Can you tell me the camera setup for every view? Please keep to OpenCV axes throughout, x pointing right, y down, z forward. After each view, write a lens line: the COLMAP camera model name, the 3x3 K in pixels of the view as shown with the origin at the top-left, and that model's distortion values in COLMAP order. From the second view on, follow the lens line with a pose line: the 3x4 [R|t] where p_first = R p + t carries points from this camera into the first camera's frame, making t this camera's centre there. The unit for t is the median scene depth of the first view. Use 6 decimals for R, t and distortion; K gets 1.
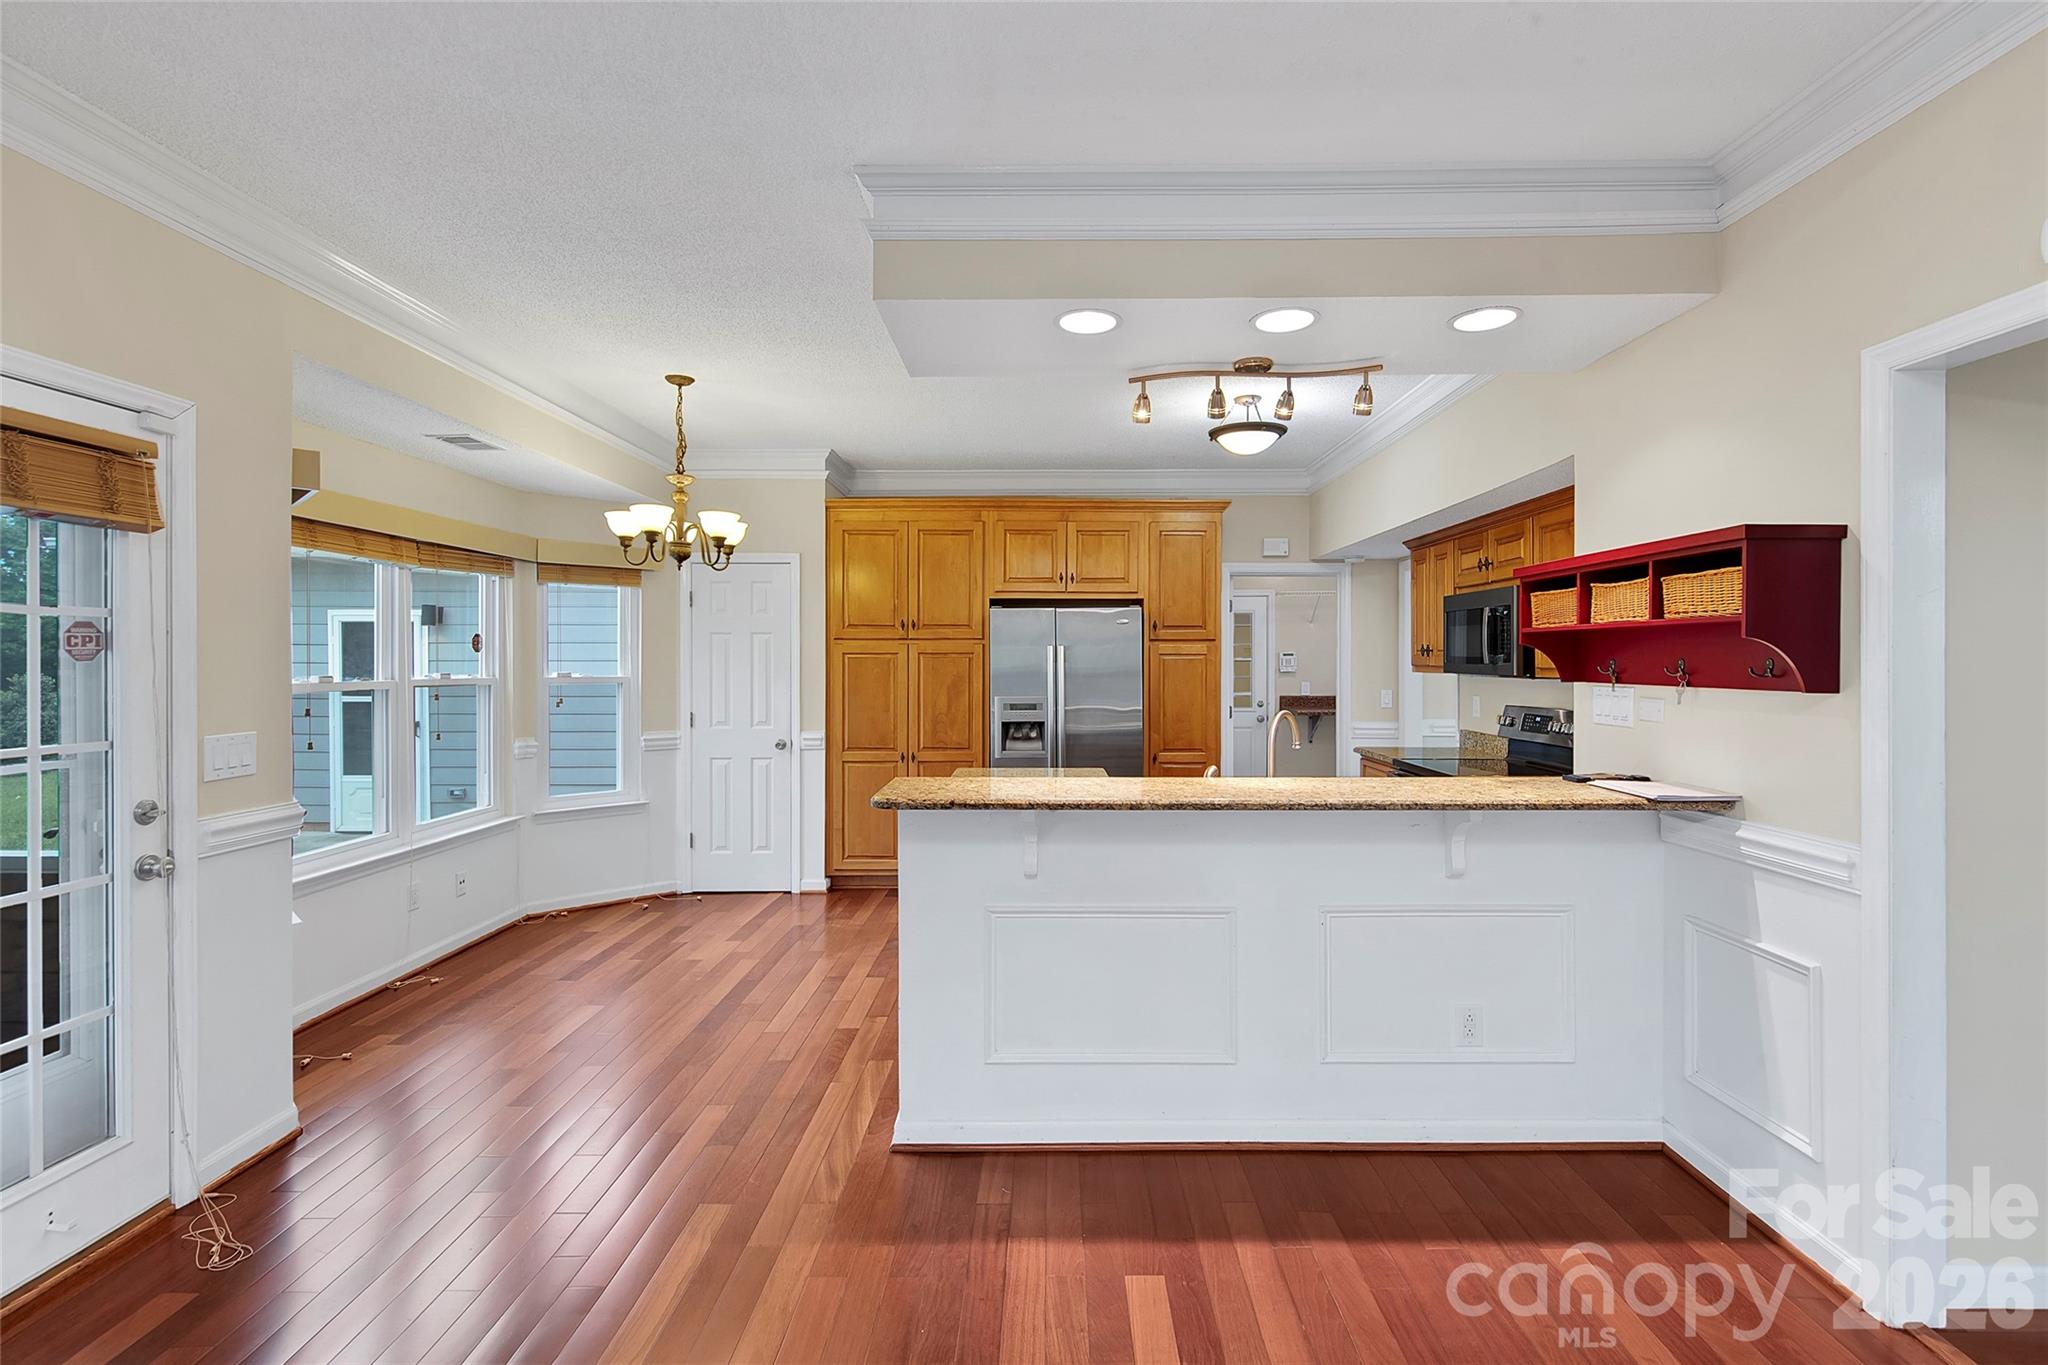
lens RADIAL K [[953.7, 0, 1026.2], [0, 953.7, 665.4], [0, 0, 1]] dist [0.001583, 0.000167]
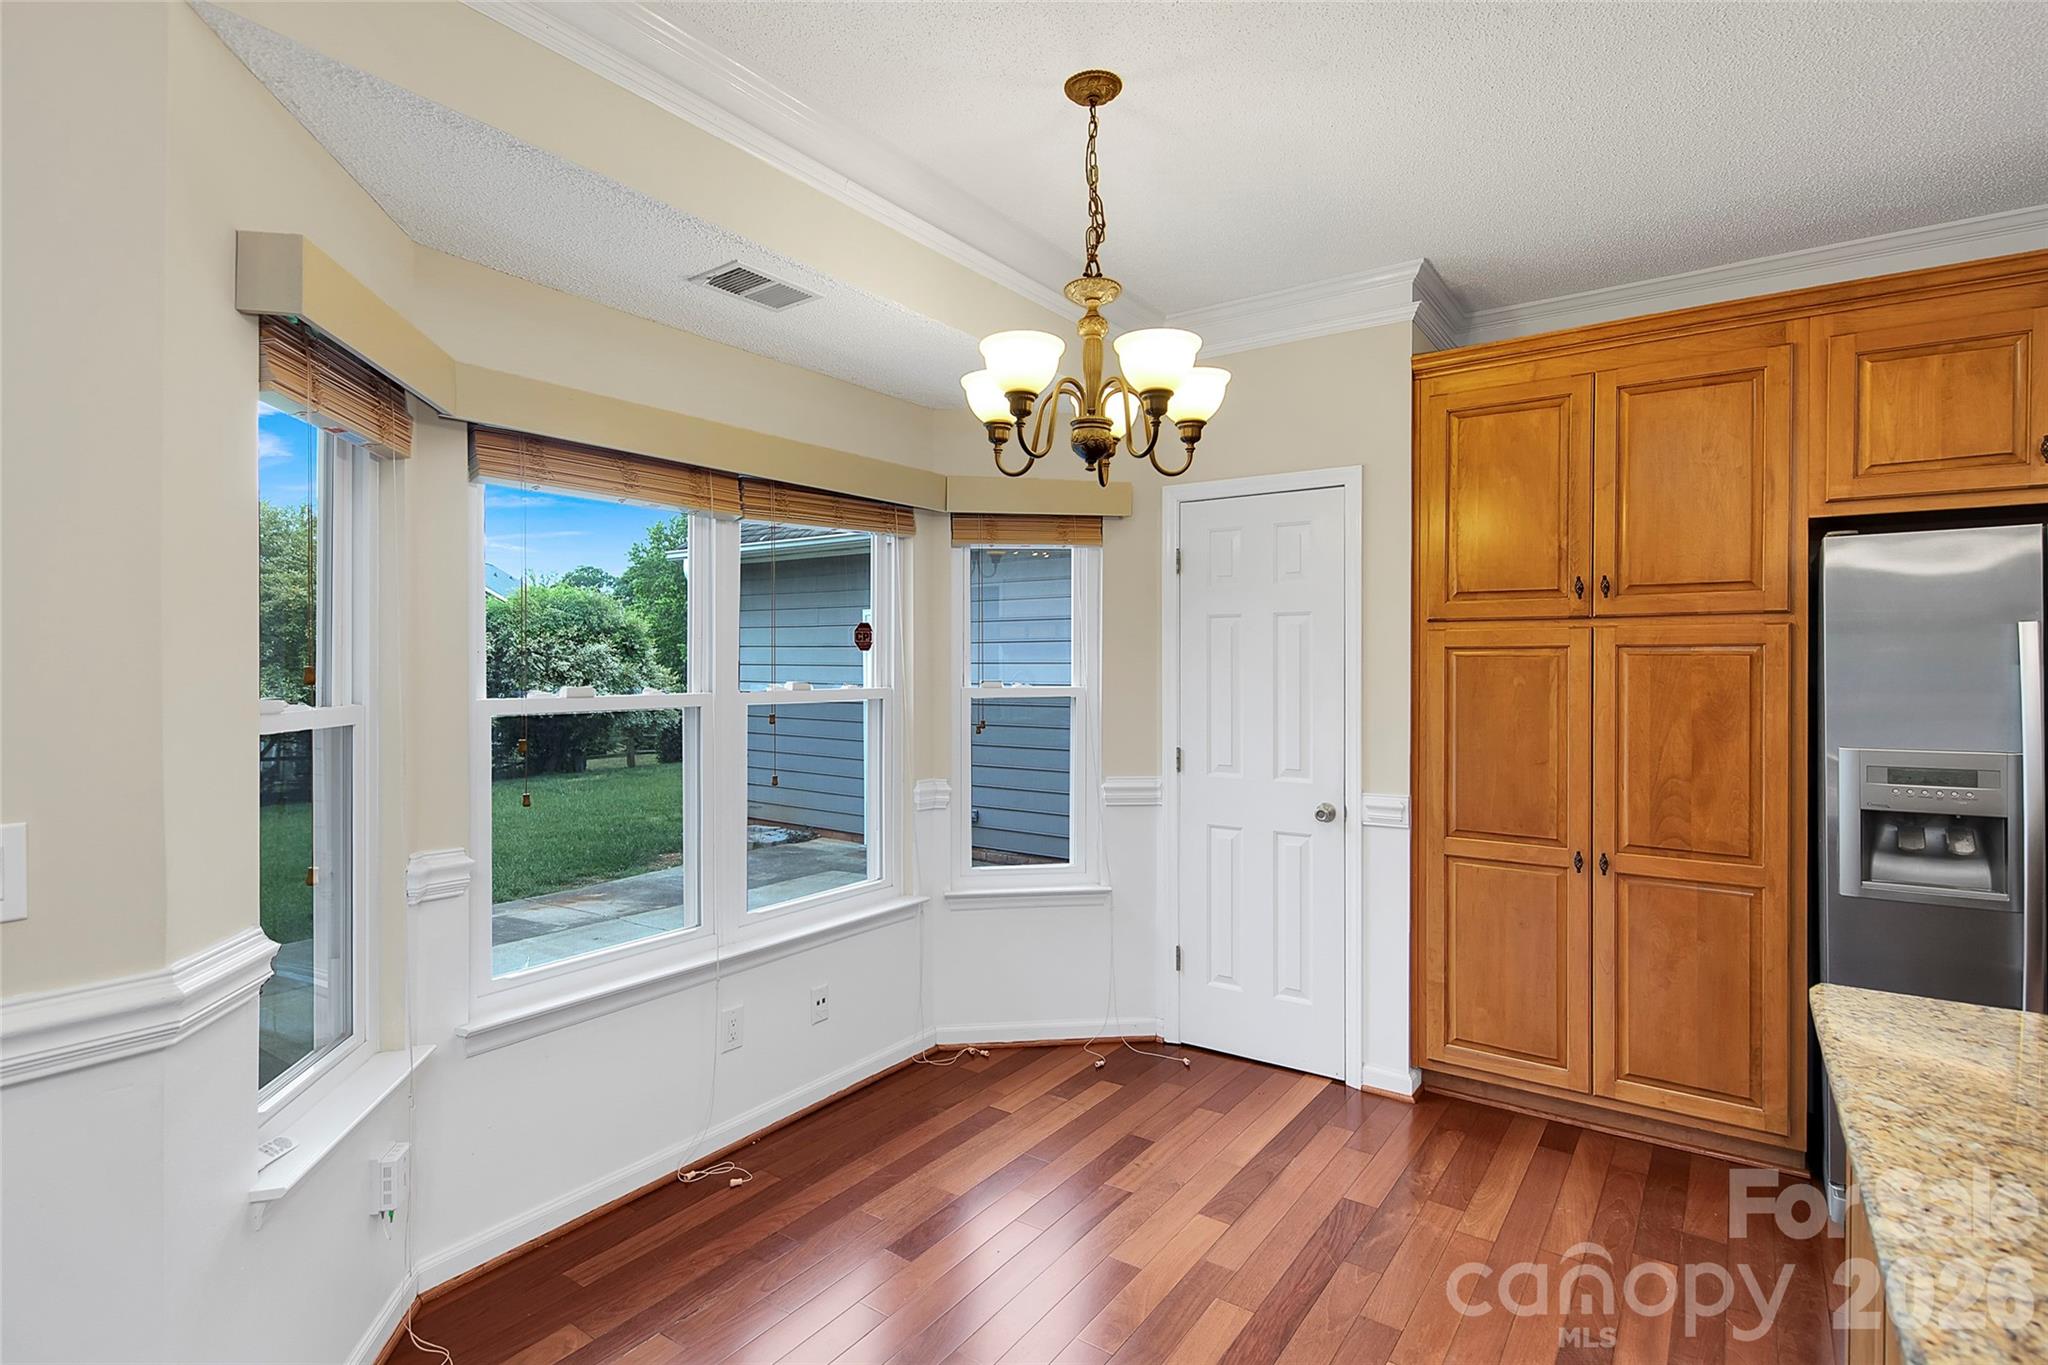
lens RADIAL K [[1021.7, 0, 996.2], [0, 1021.7, 668.6], [0, 0, 1]] dist [0.008293, -0.000184]
pose [[0.824482, 0.001836, -0.565885, -0.082431], [-0.001554, 0.999998, 0.000980, -0.001546], [0.565886, 0.000071, 0.824484, 0.419050]]
